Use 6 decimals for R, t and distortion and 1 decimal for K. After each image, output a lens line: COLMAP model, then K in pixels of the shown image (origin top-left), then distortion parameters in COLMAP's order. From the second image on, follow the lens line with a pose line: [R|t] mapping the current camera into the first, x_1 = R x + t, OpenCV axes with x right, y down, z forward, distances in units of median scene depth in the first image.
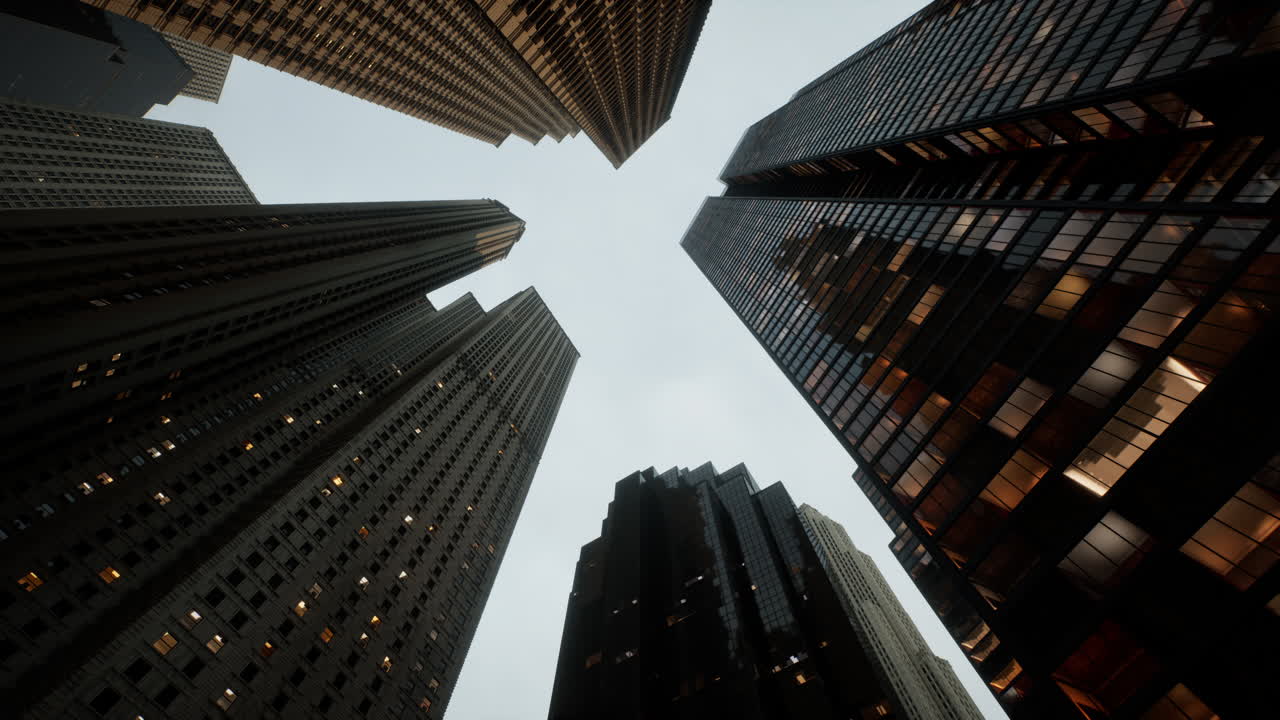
lens RADIAL K [[530.6, 0, 640.0], [0, 530.6, 360.0], [0, 0, 1]] dist [0.000544, 0.000051]
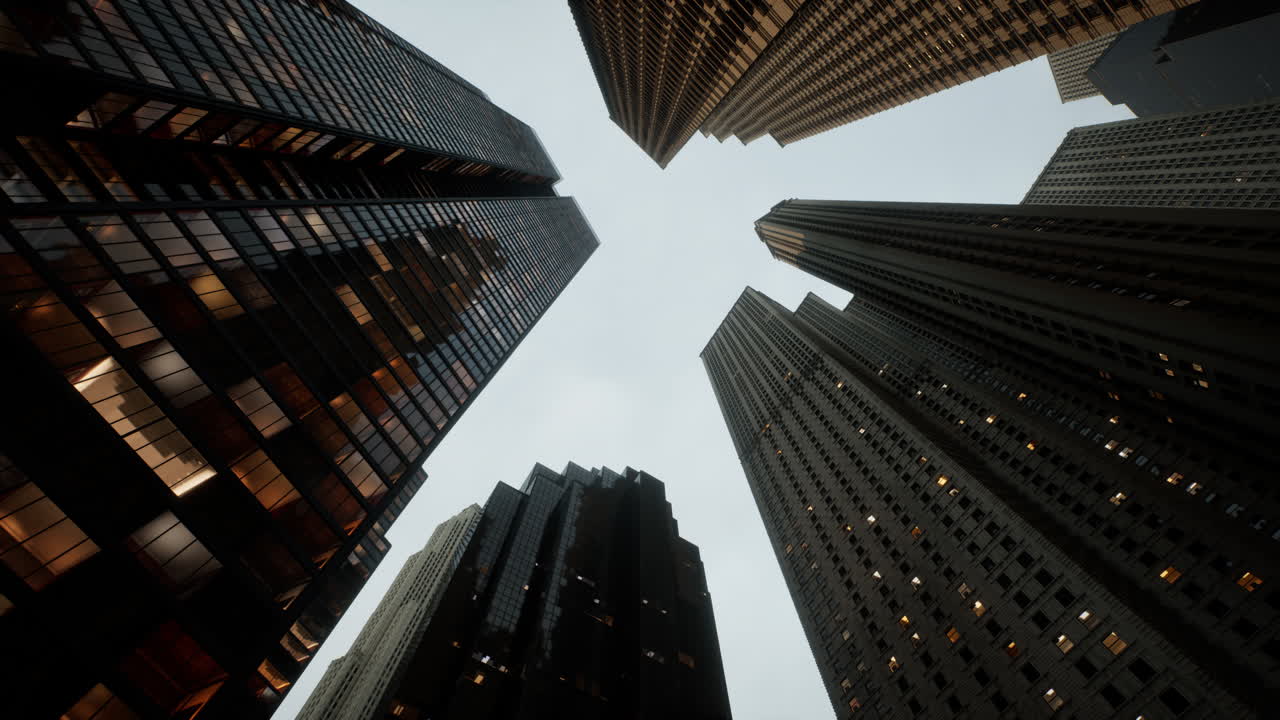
lens RADIAL K [[530.6, 0, 640.0], [0, 530.6, 360.0], [0, 0, 1]] dist [0.000544, 0.000051]
pose [[-0.999997, -0.000683, 0.002464, -0.002455], [0.000819, 0.827360, 0.561671, -0.556022], [-0.002422, 0.561671, -0.827357, 1.808793]]
